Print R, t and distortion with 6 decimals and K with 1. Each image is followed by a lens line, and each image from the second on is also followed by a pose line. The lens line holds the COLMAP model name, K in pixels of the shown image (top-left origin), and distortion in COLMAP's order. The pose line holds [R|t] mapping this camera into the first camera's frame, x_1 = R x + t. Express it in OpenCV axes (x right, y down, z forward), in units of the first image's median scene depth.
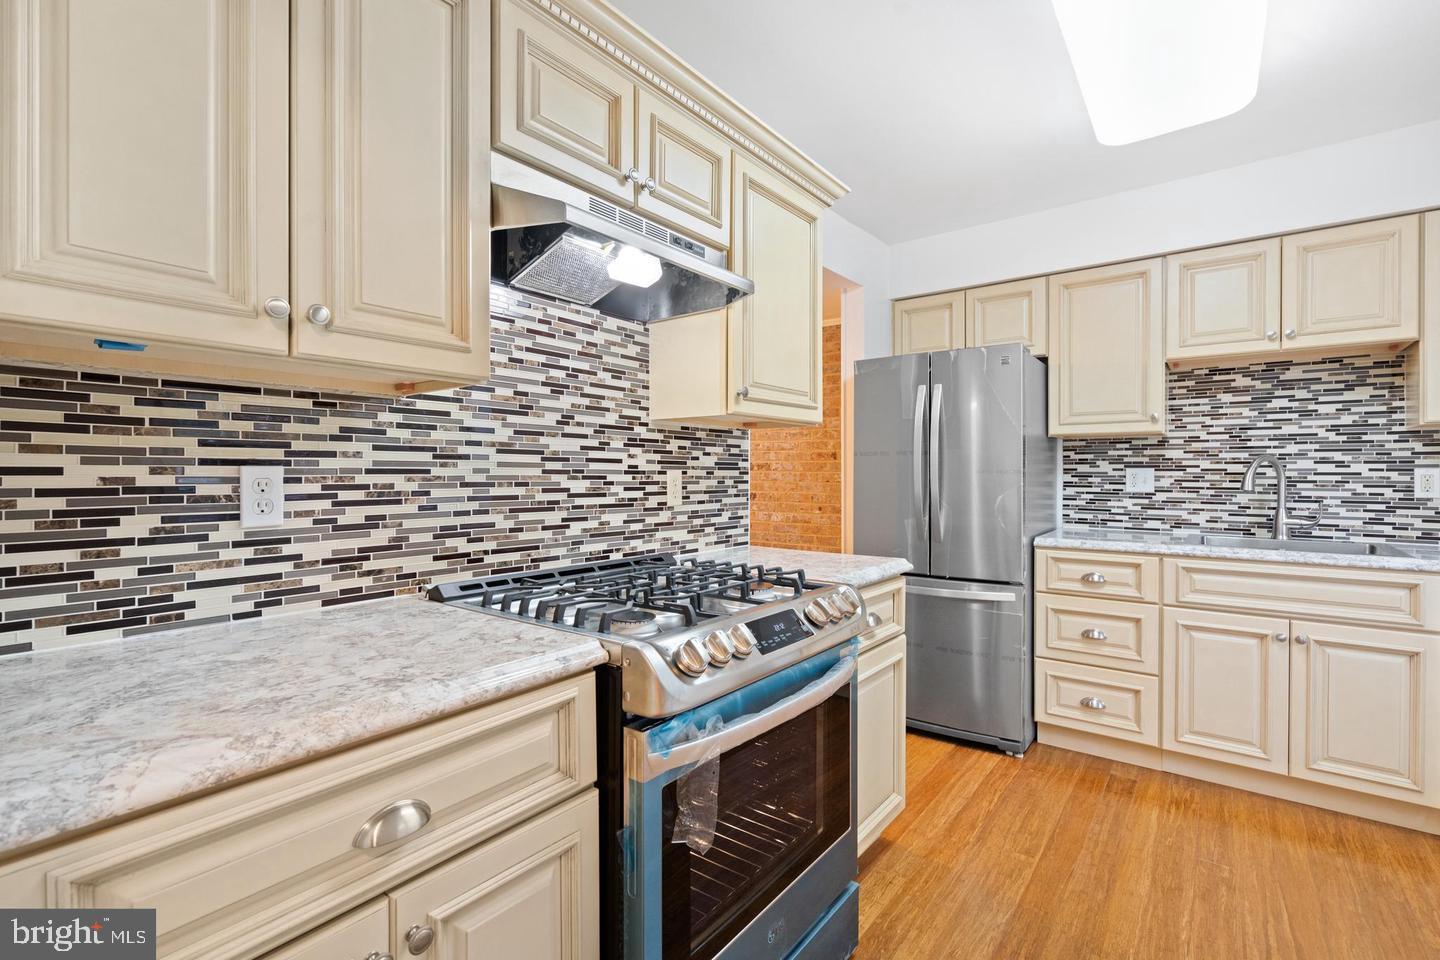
lens RADIAL K [[653.3, 0, 716.9], [0, 653.3, 475.1], [0, 0, 1]] dist [-0.004712, 0.000629]
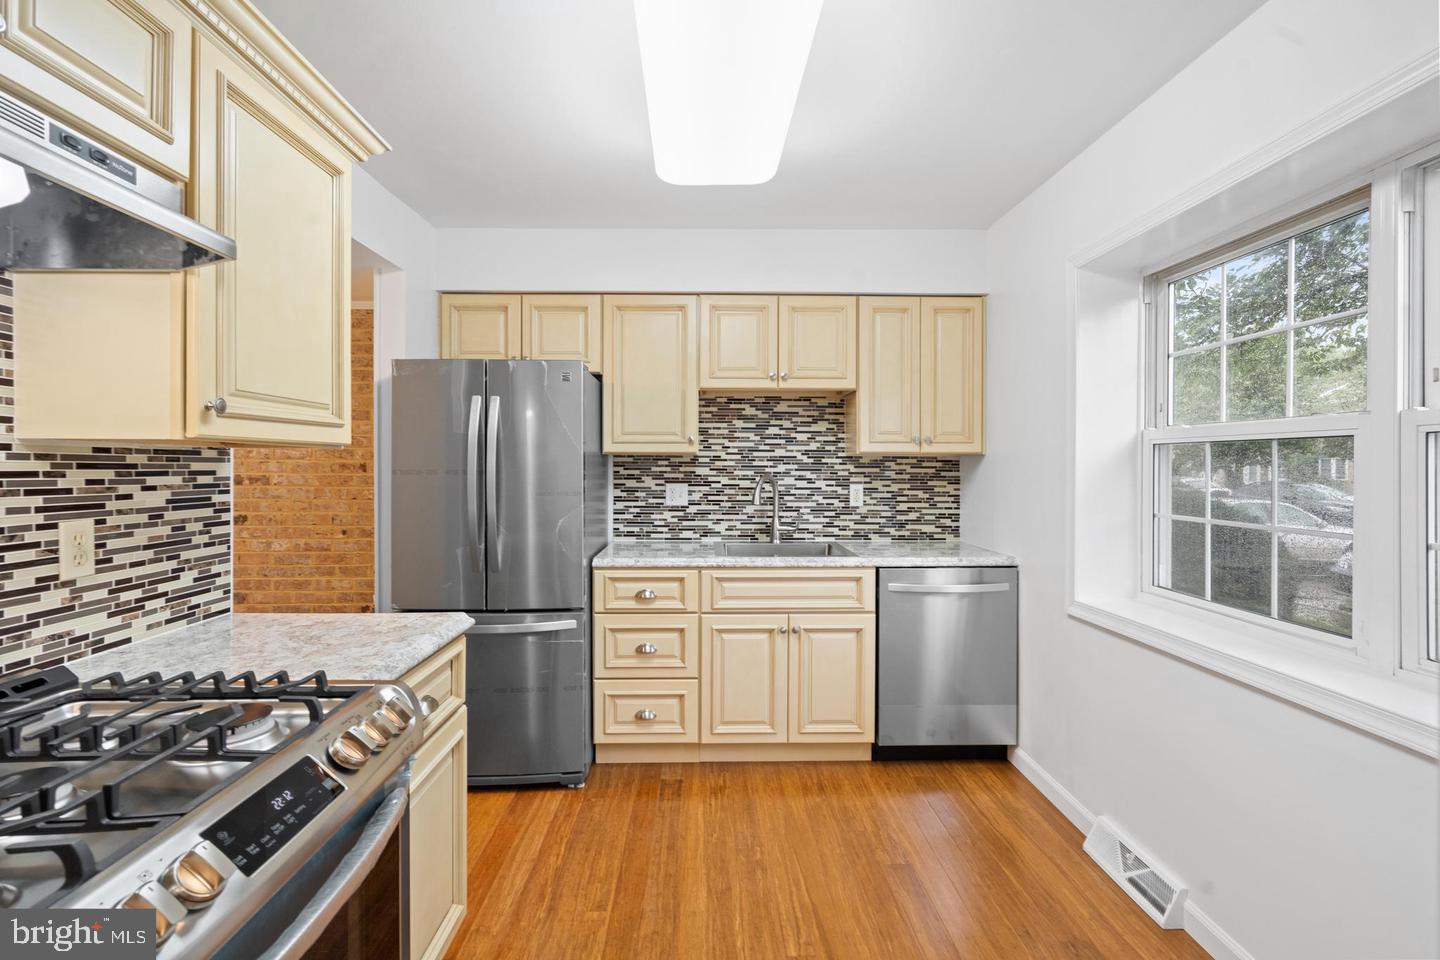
lens RADIAL K [[652.0, 0, 720.5], [0, 652.0, 468.5], [0, 0, 1]] dist [-0.005162, 0.000975]
pose [[0.774034, -0.002881, 0.633137, 0.013457], [0.001664, 0.999995, 0.002516, -0.046402], [-0.633141, -0.000893, 0.774036, 0.125718]]
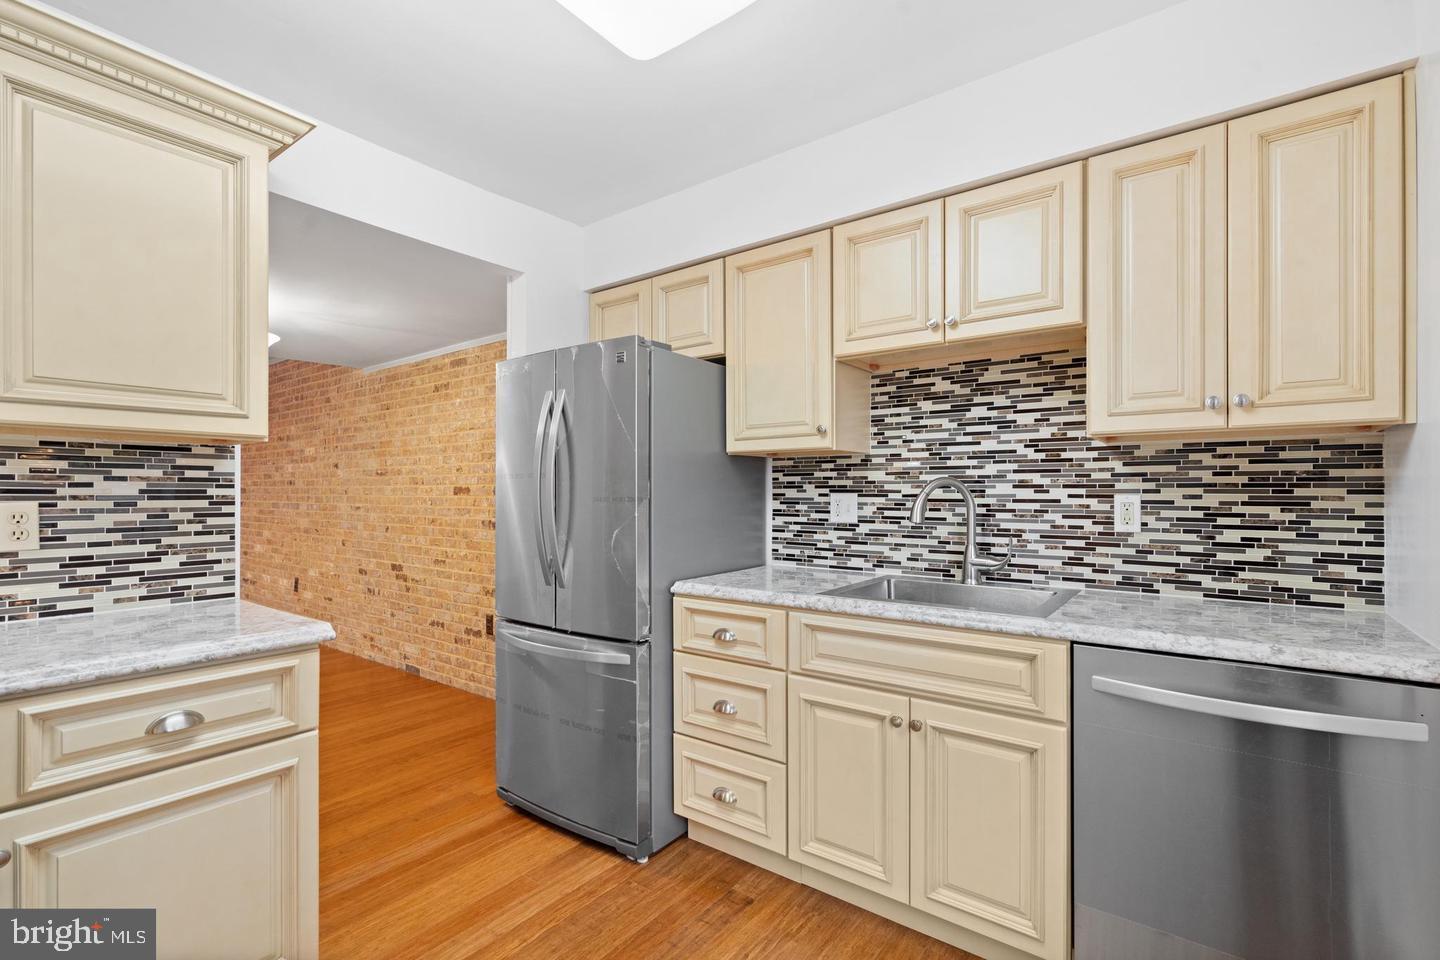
lens RADIAL K [[656.7, 0, 720.5], [0, 656.7, 492.7], [0, 0, 1]] dist [-0.002239, 0.000862]
pose [[0.999831, -0.002552, 0.018197, 0.577553], [0.002621, 0.999989, -0.003760, -0.010487], [-0.018187, 0.003807, 0.999827, 0.218039]]
